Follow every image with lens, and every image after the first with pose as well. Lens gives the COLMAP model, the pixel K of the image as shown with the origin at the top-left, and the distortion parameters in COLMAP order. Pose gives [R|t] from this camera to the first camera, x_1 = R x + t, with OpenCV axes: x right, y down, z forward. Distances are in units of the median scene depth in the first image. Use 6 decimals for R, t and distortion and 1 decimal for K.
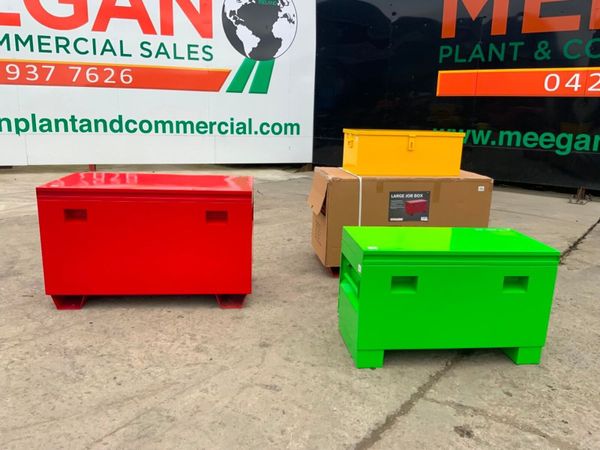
lens RADIAL K [[496.4, 0, 300.4], [0, 496.4, 229.0], [0, 0, 1]] dist [0.046311, -0.090441]
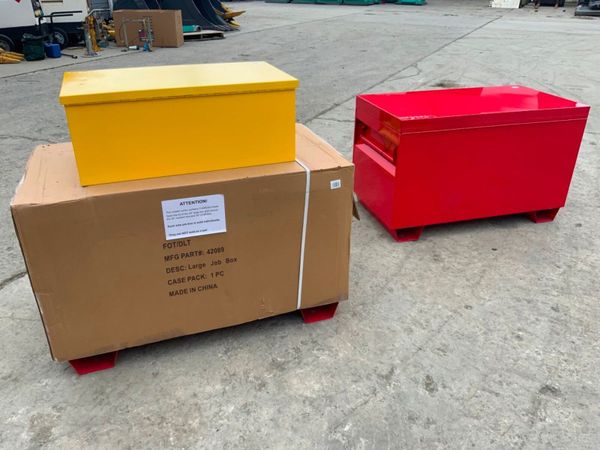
lens RADIAL K [[496.4, 0, 296.6], [0, 496.4, 228.8], [0, 0, 1]] dist [0.046311, -0.090441]
pose [[-0.979549, 0.061149, -0.191687, 0.233050], [-0.077572, 0.764271, 0.640212, -0.491380], [0.185649, 0.641989, -0.743898, 1.797086]]
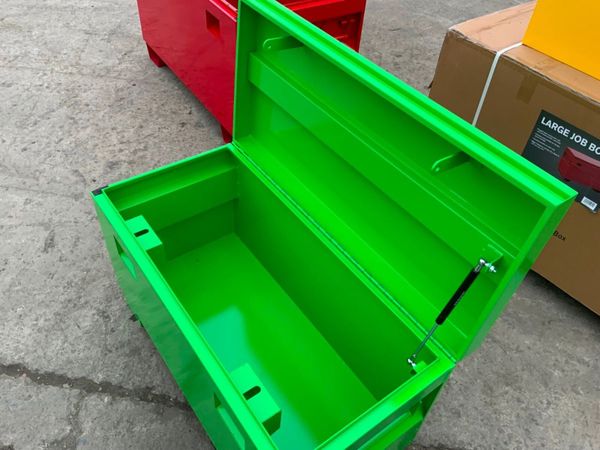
lens RADIAL K [[496.4, 0, 299.1], [0, 496.4, 226.6], [0, 0, 1]] dist [0.046311, -0.090441]
pose [[0.481359, 0.620983, -0.618607, 0.470983], [-0.247630, 0.773344, 0.583625, -0.227161], [0.840817, -0.127747, 0.526030, 0.633105]]
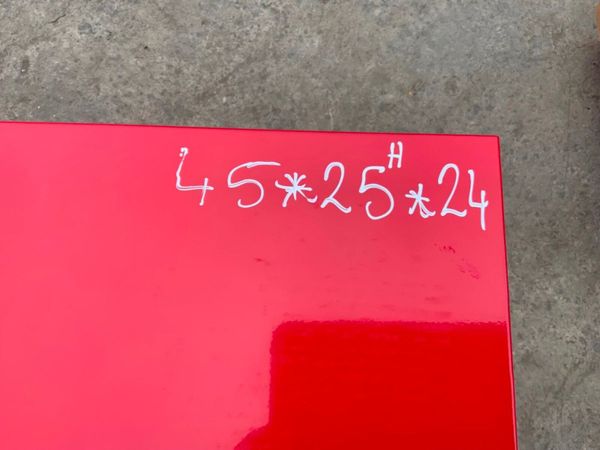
lens RADIAL K [[496.4, 0, 299.3], [0, 496.4, 221.7], [0, 0, 1]] dist [0.046311, -0.090441]
pose [[0.993777, 0.096246, -0.056070, -0.137349], [0.006857, 0.449558, 0.893225, -0.198660], [0.111176, -0.888051, 0.446101, 1.043661]]
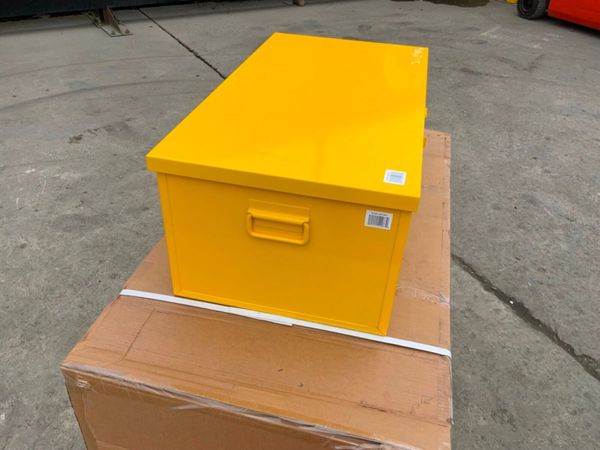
lens RADIAL K [[496.4, 0, 301.0], [0, 496.4, 226.5], [0, 0, 1]] dist [0.046311, -0.090441]
pose [[0.366329, -0.551716, 0.749274, -0.071850], [0.176851, 0.831856, 0.526060, -0.341990], [-0.913524, -0.060201, 0.402305, 1.076950]]
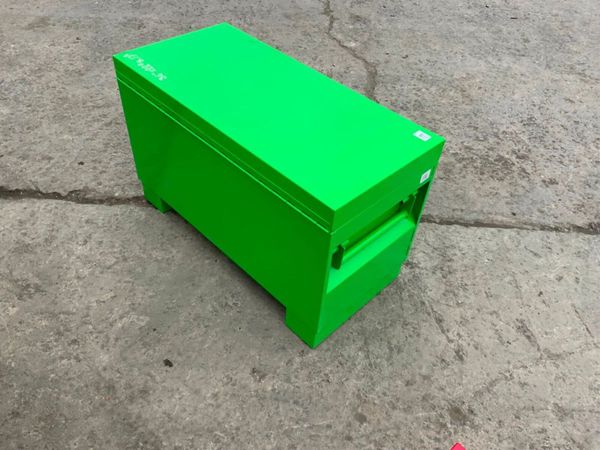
lens RADIAL K [[496.4, 0, 297.9], [0, 496.4, 226.7], [0, 0, 1]] dist [0.046311, -0.090441]
pose [[-0.599521, -0.612612, 0.515054, -0.100116], [0.103578, 0.578731, 0.808914, -0.286004], [-0.793629, 0.538309, -0.283508, 0.971247]]
